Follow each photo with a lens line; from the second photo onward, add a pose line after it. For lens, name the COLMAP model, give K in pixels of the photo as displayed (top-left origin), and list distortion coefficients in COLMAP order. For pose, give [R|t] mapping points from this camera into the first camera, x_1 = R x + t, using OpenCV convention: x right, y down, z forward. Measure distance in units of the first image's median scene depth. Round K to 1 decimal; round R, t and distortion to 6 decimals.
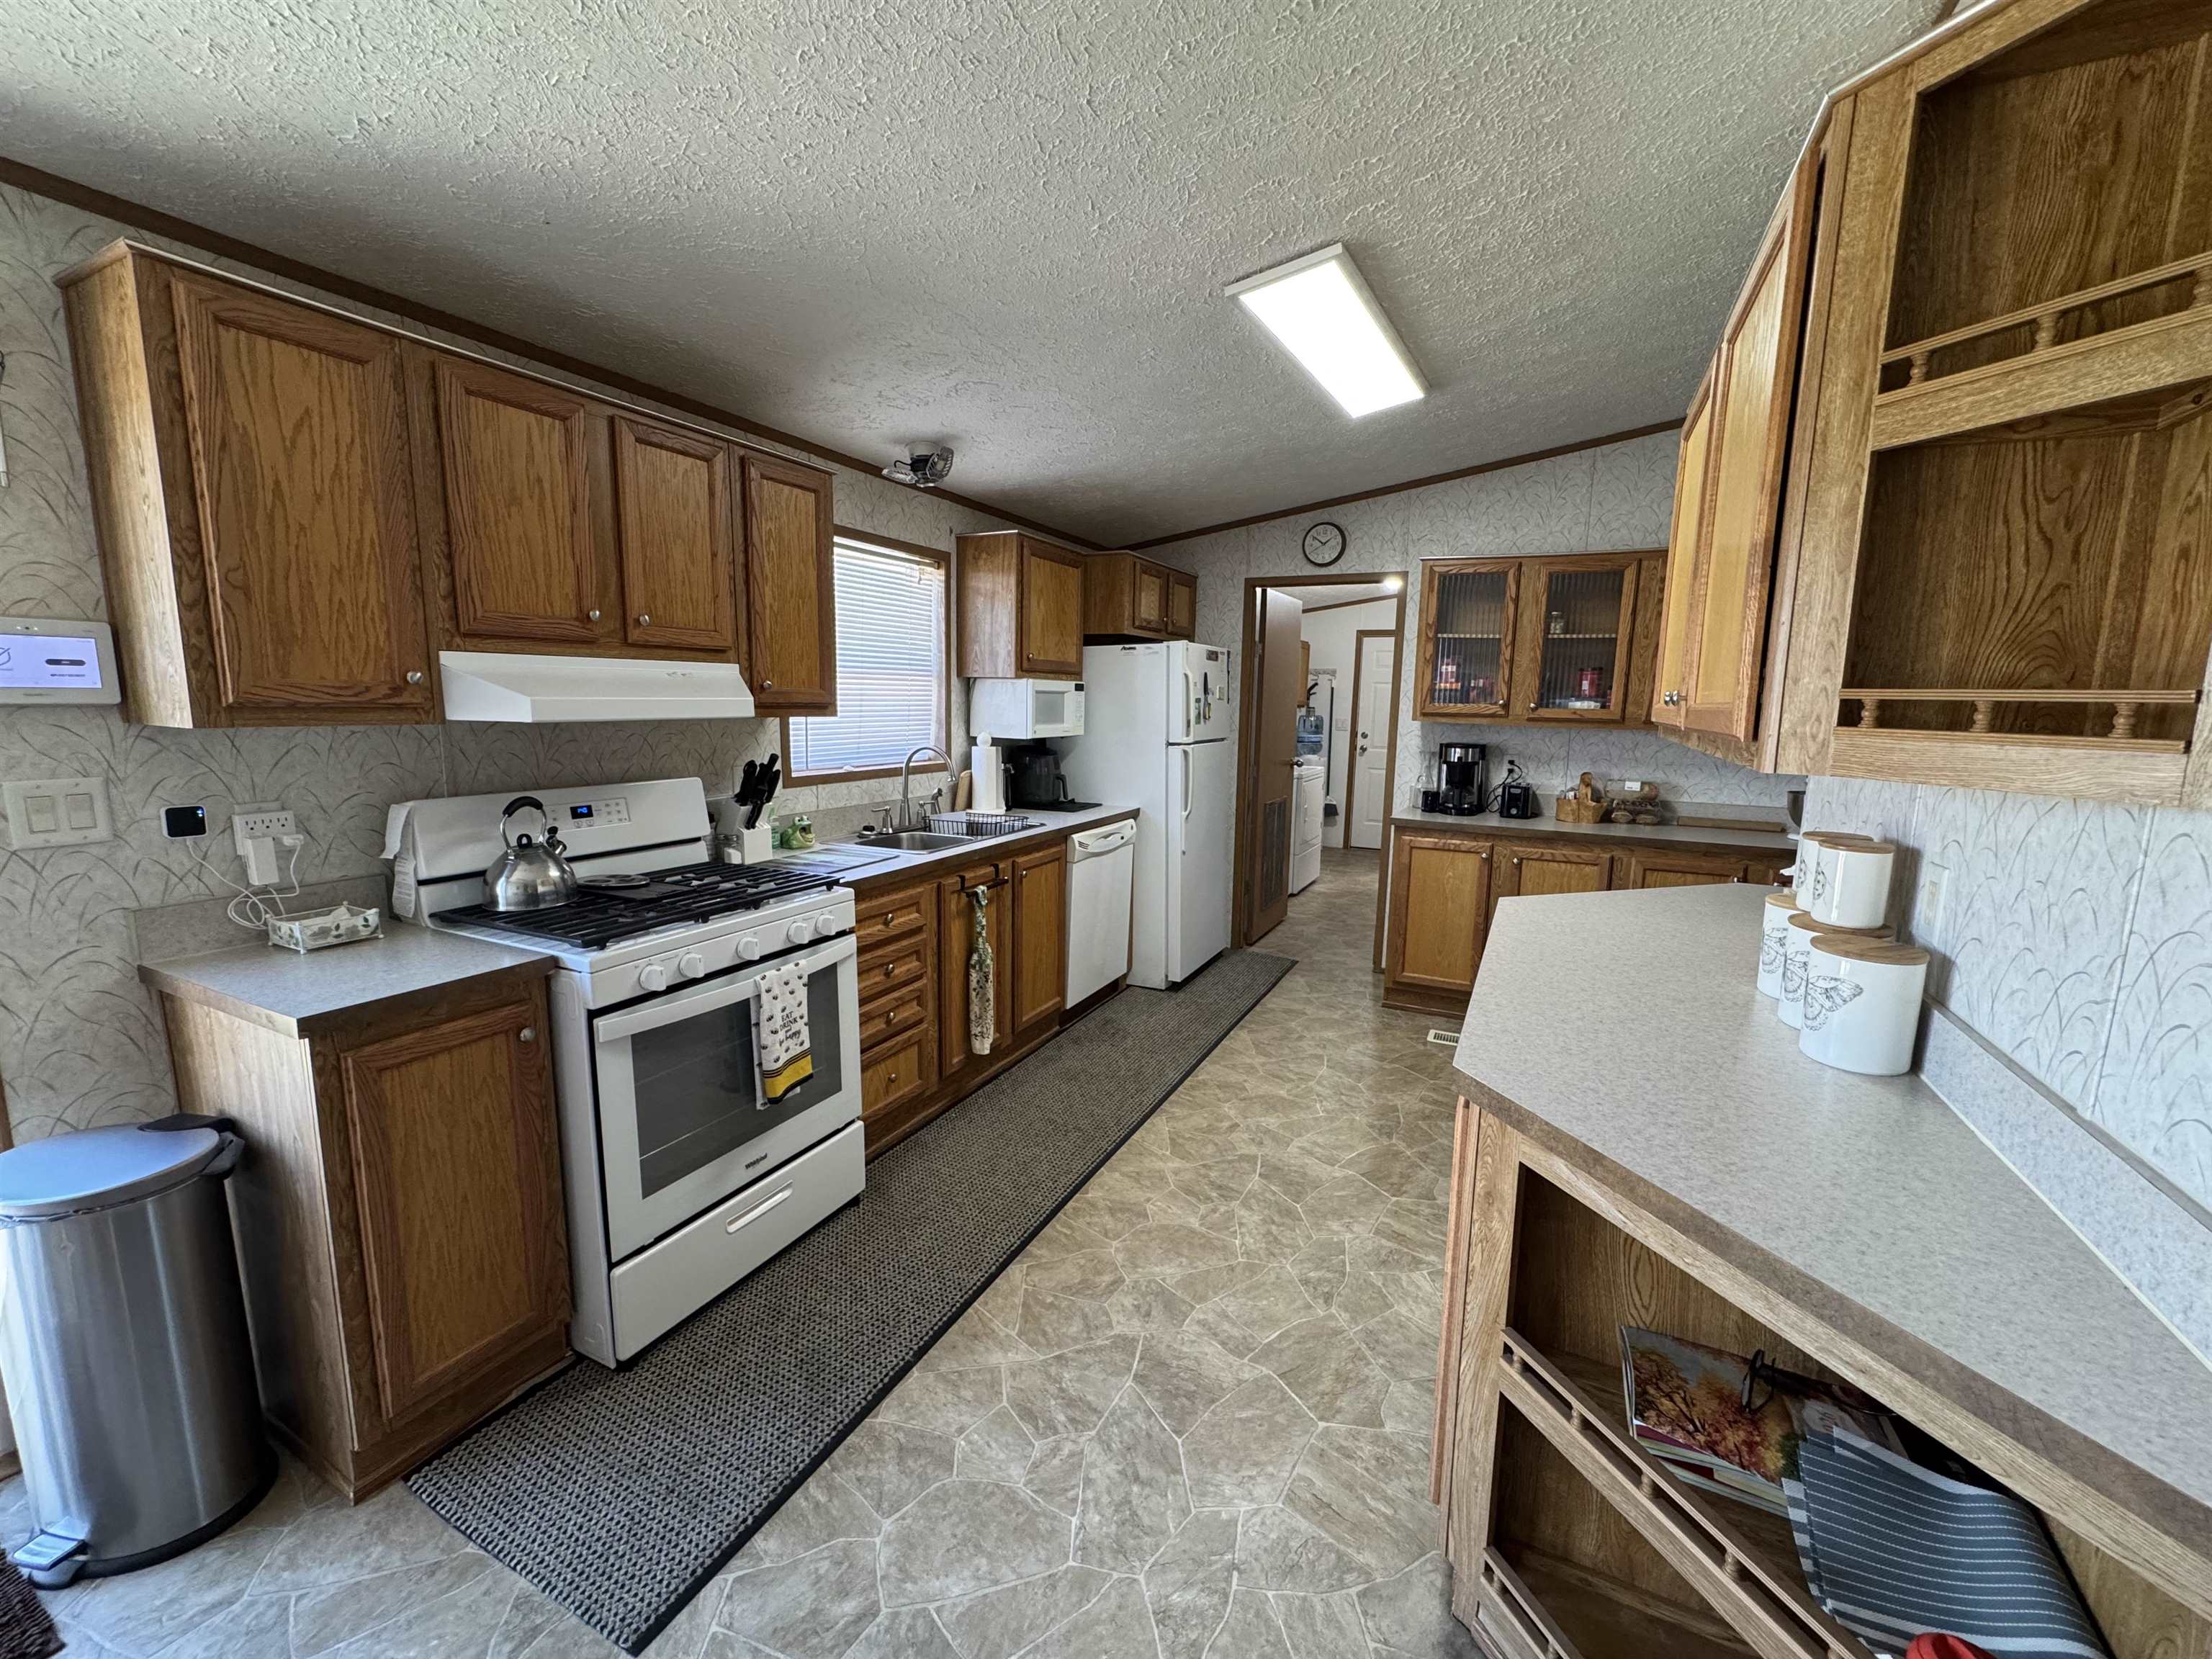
lens RADIAL K [[883.7, 0, 1100.3], [0, 883.7, 831.8], [0, 0, 1]] dist [-0.002596, 0.000223]
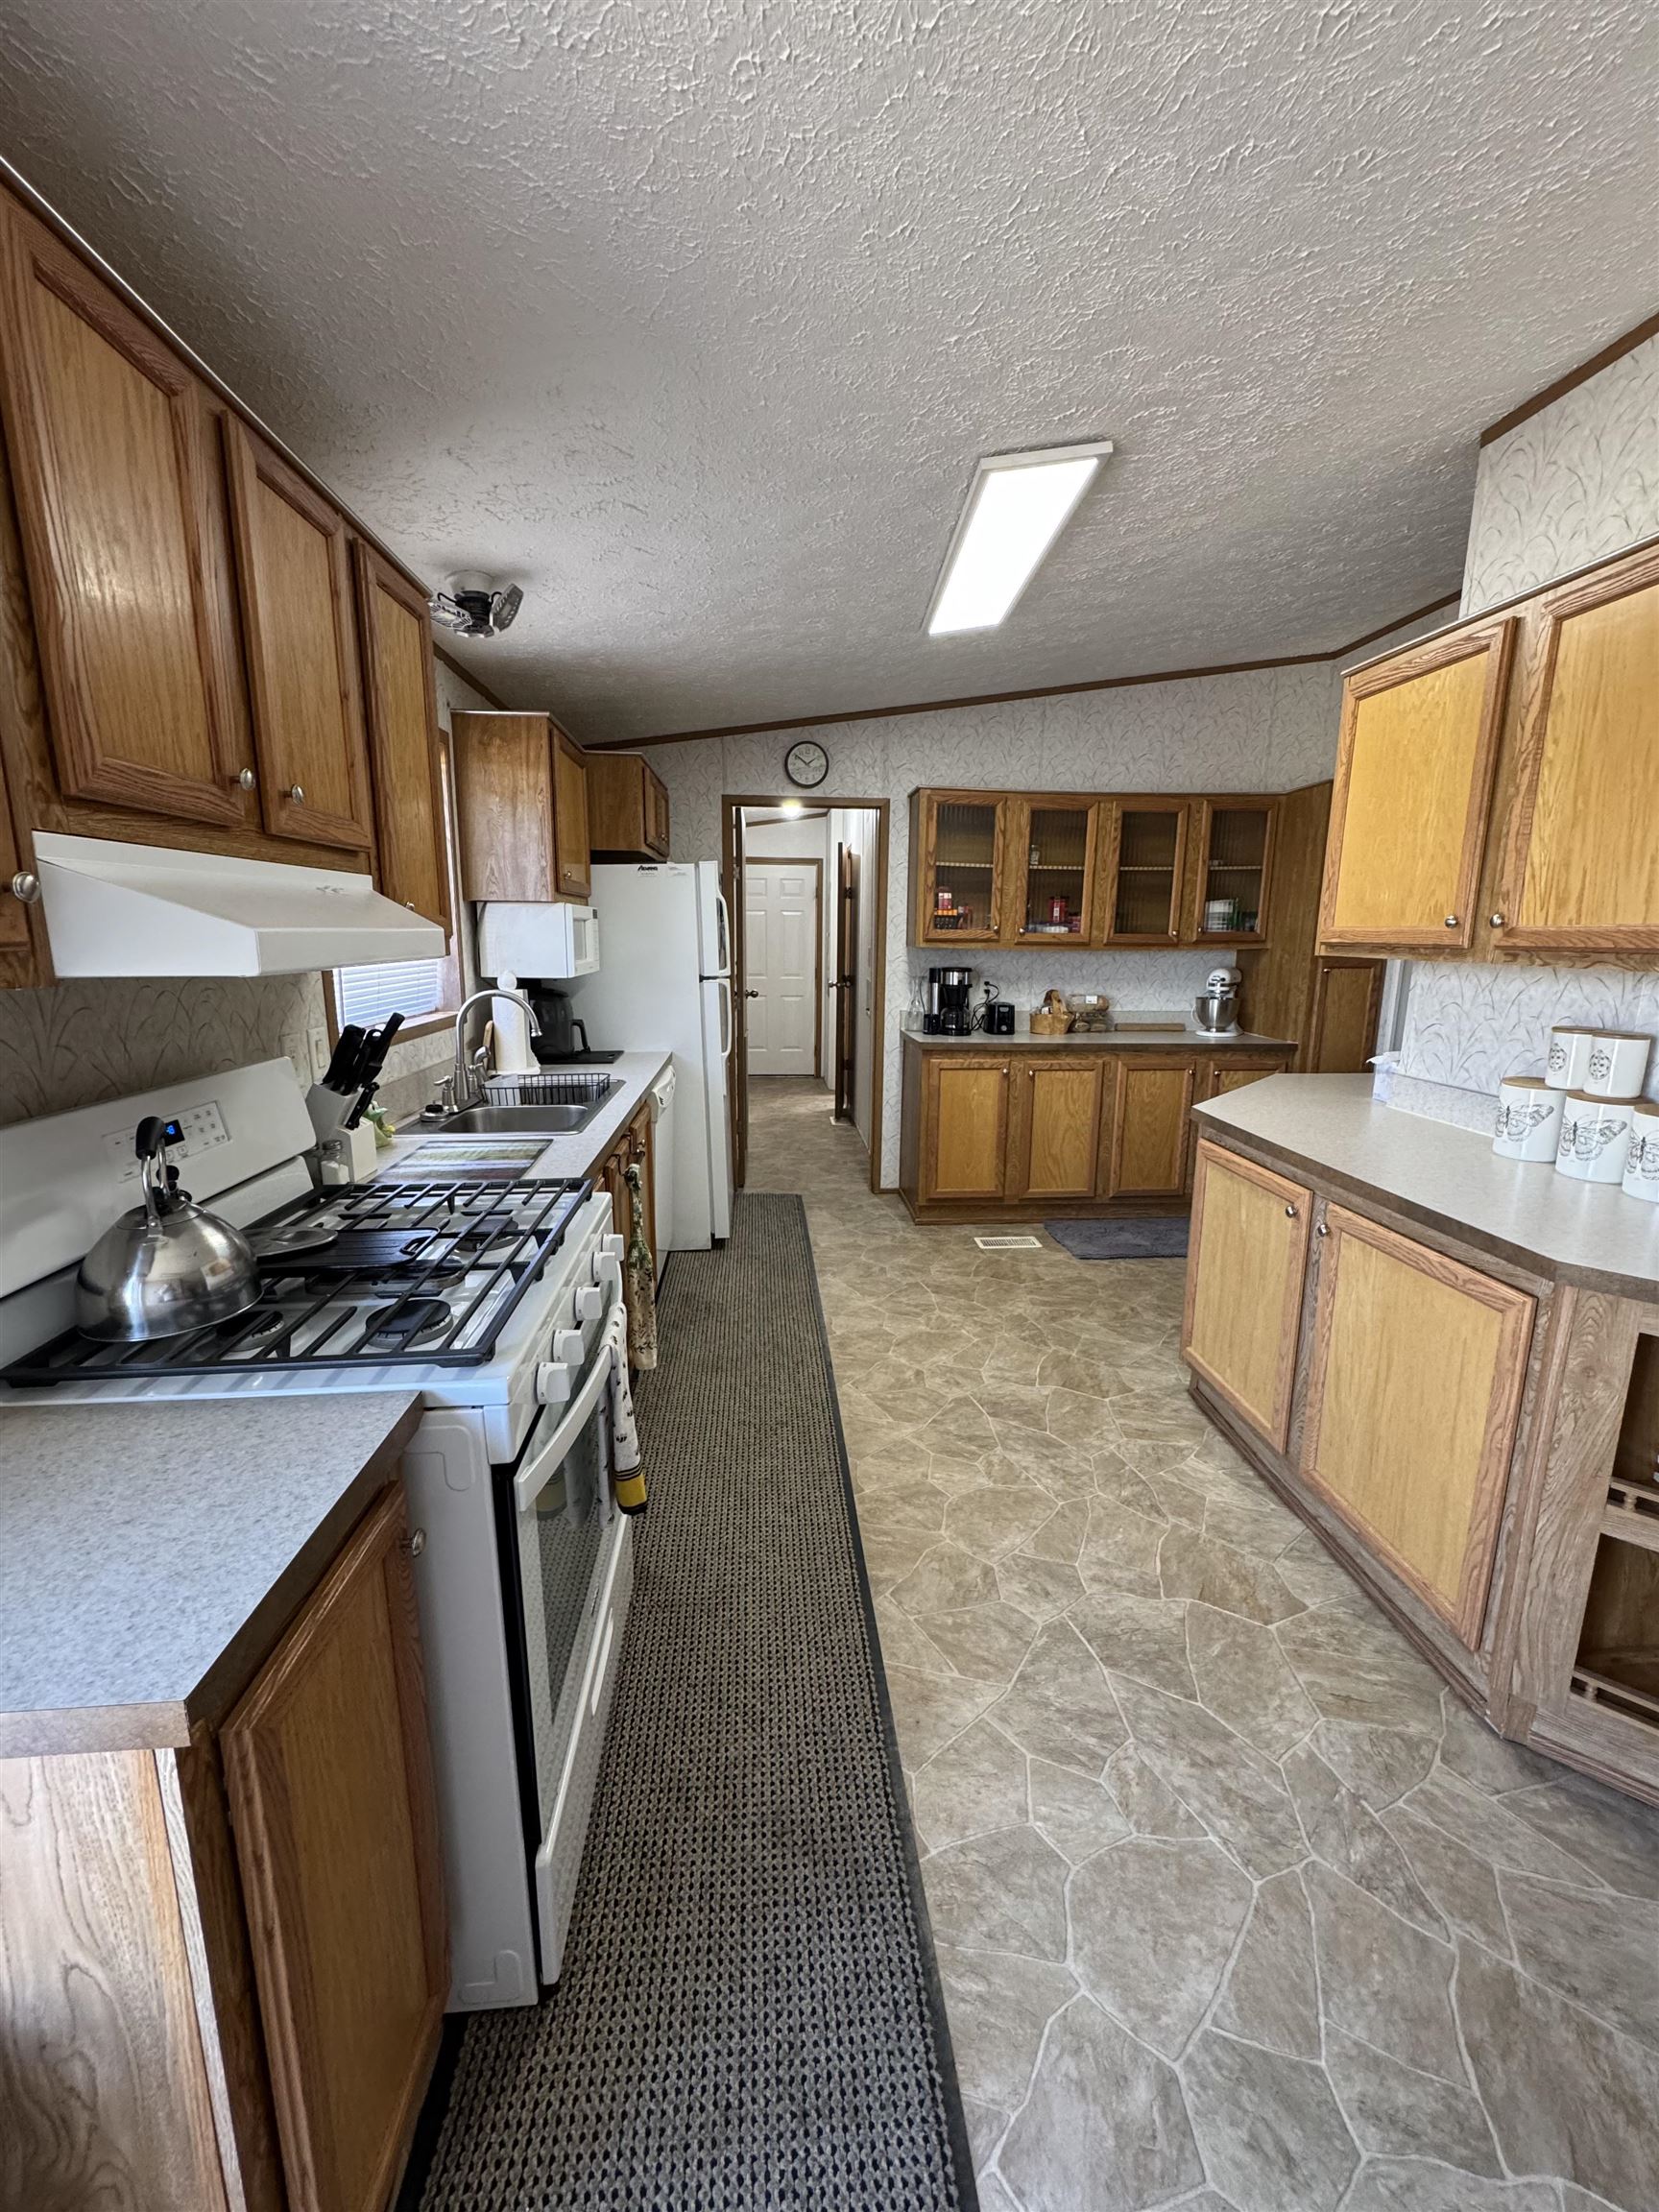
lens RADIAL K [[883.7, 0, 829.5], [0, 883.7, 1106.0], [0, 0, 1]] dist [-0.002596, 0.000223]
pose [[0.855932, -0.109405, 0.505381, -0.303484], [0.083932, 0.993795, 0.072986, -0.027491], [-0.510231, -0.020054, 0.859804, 0.178788]]
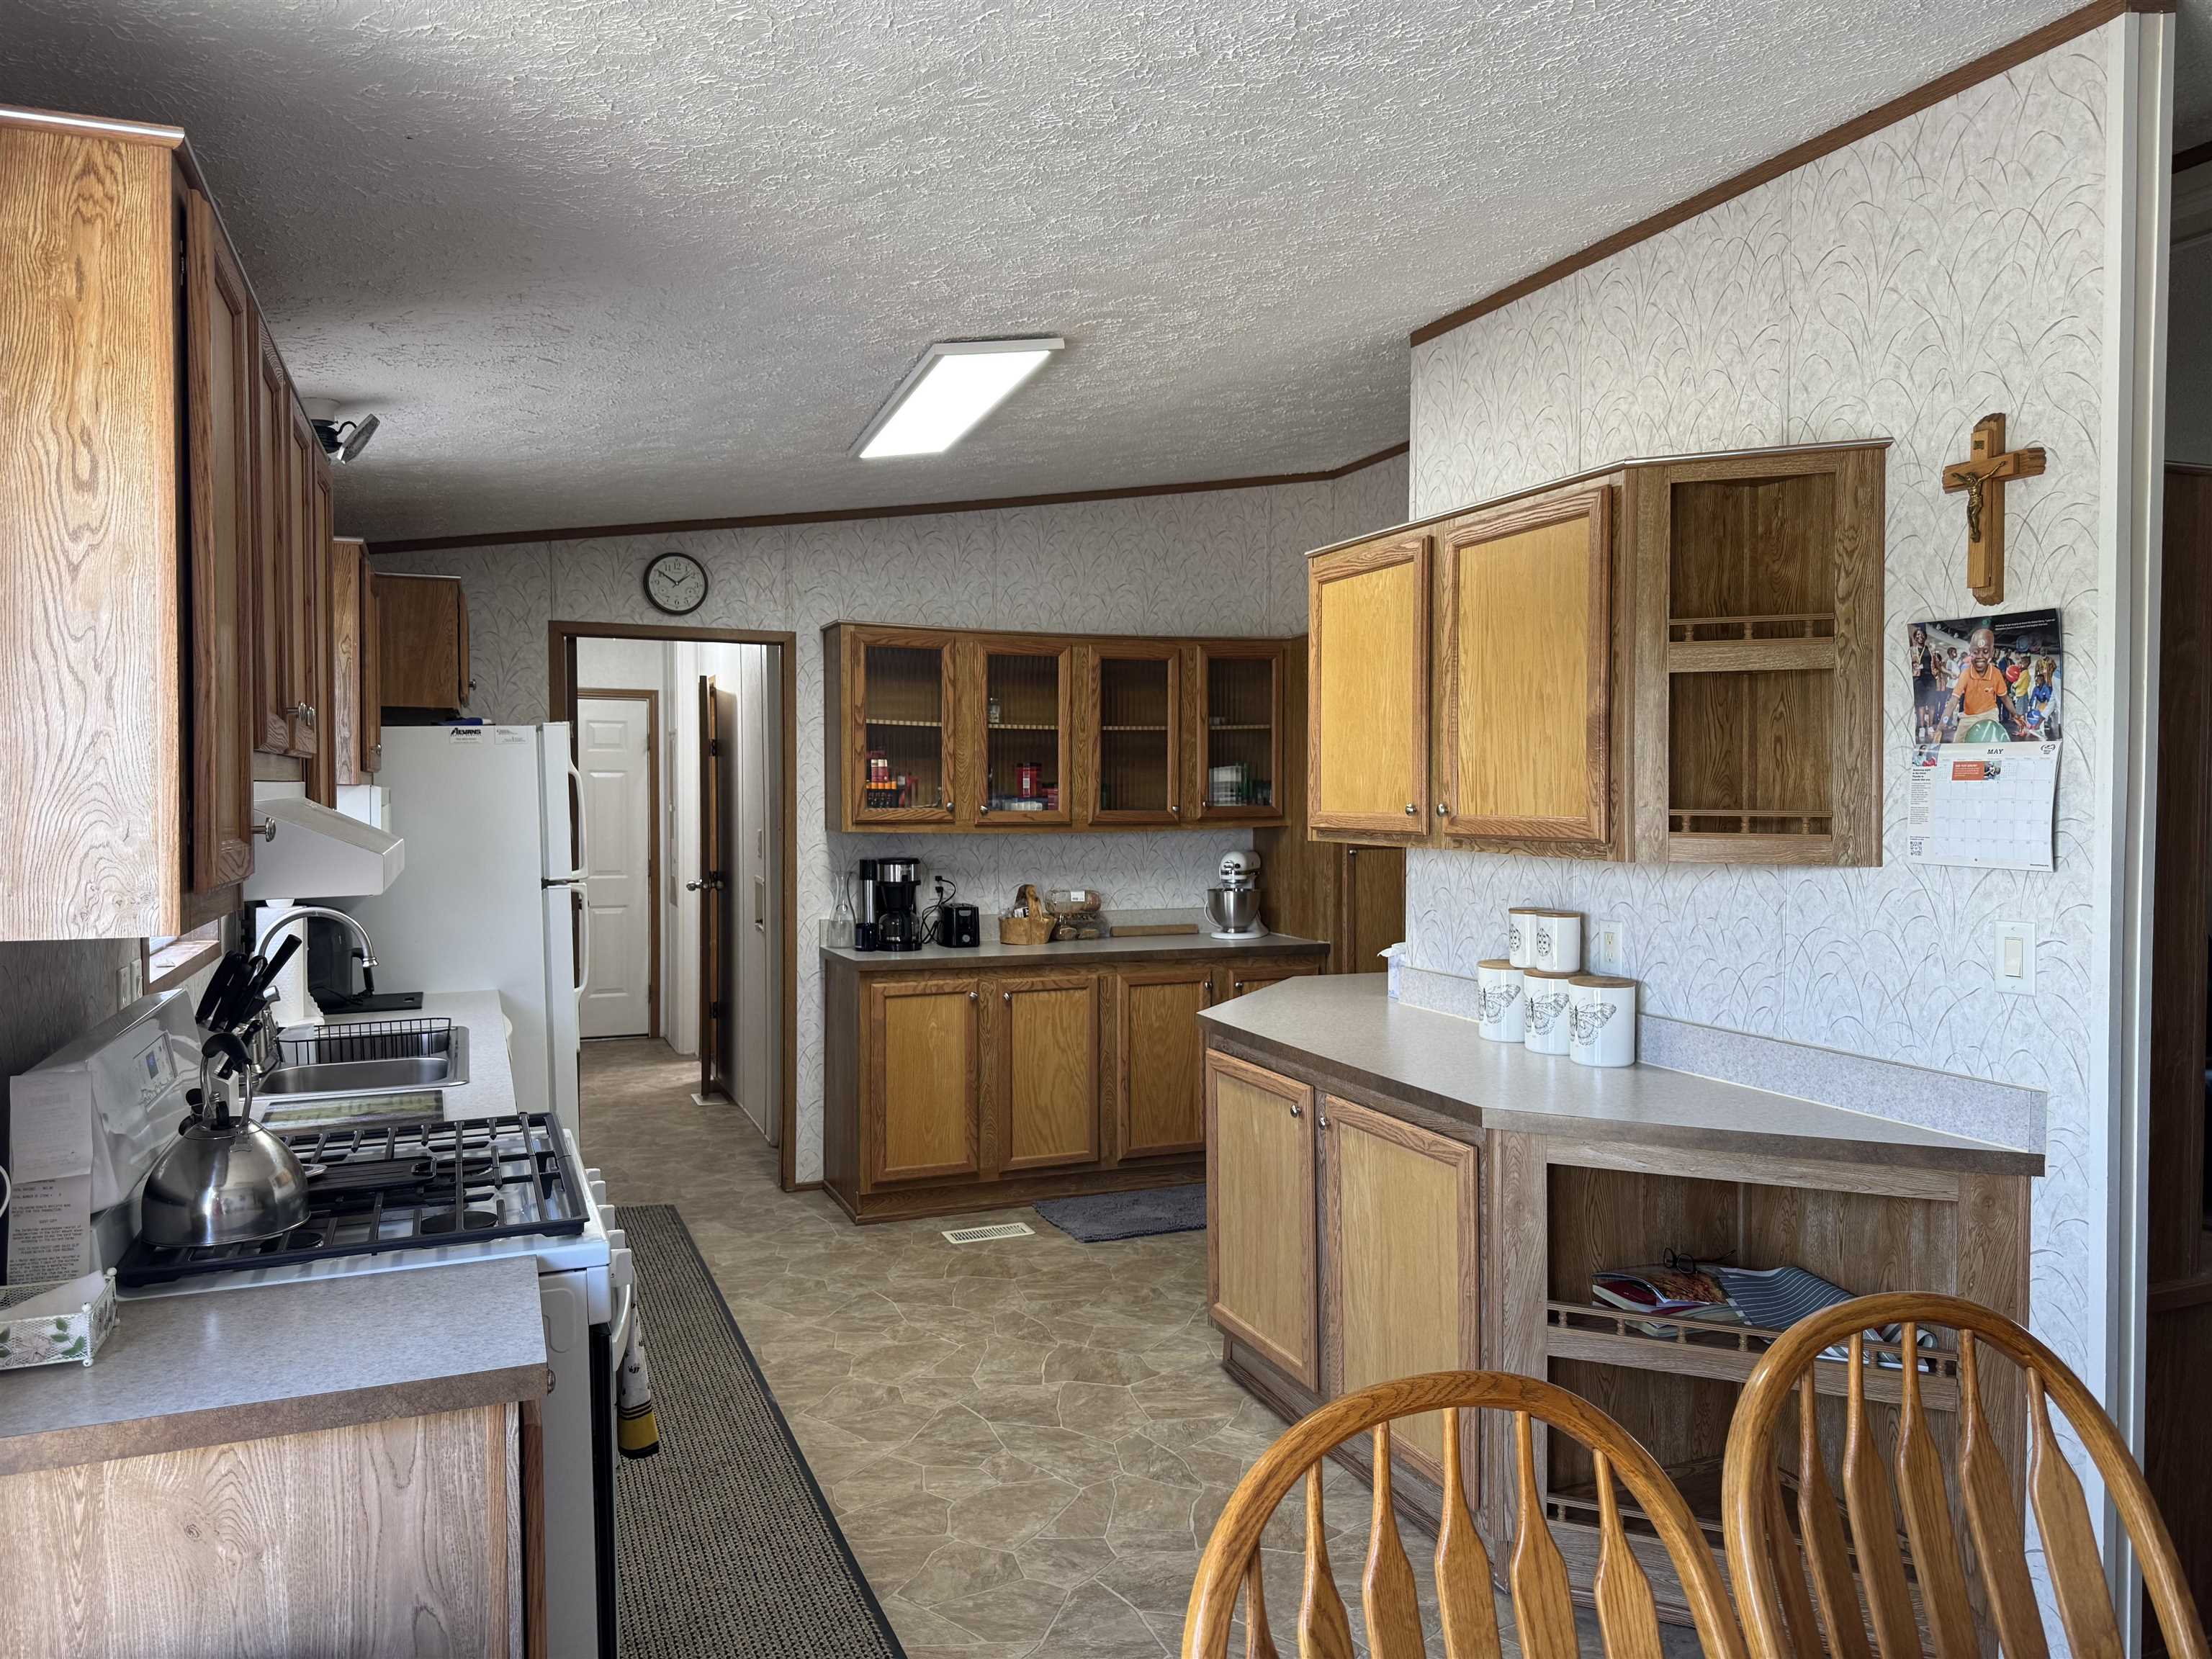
lens RADIAL K [[1555.1, 0, 1107.0], [0, 1555.1, 833.5], [0, 0, 1]] dist [0.124820, -0.184003]
pose [[0.659009, -0.038087, 0.751170, -0.546979], [0.124885, 0.990395, -0.059347, -0.019185], [-0.741695, 0.132920, 0.657435, -0.042210]]
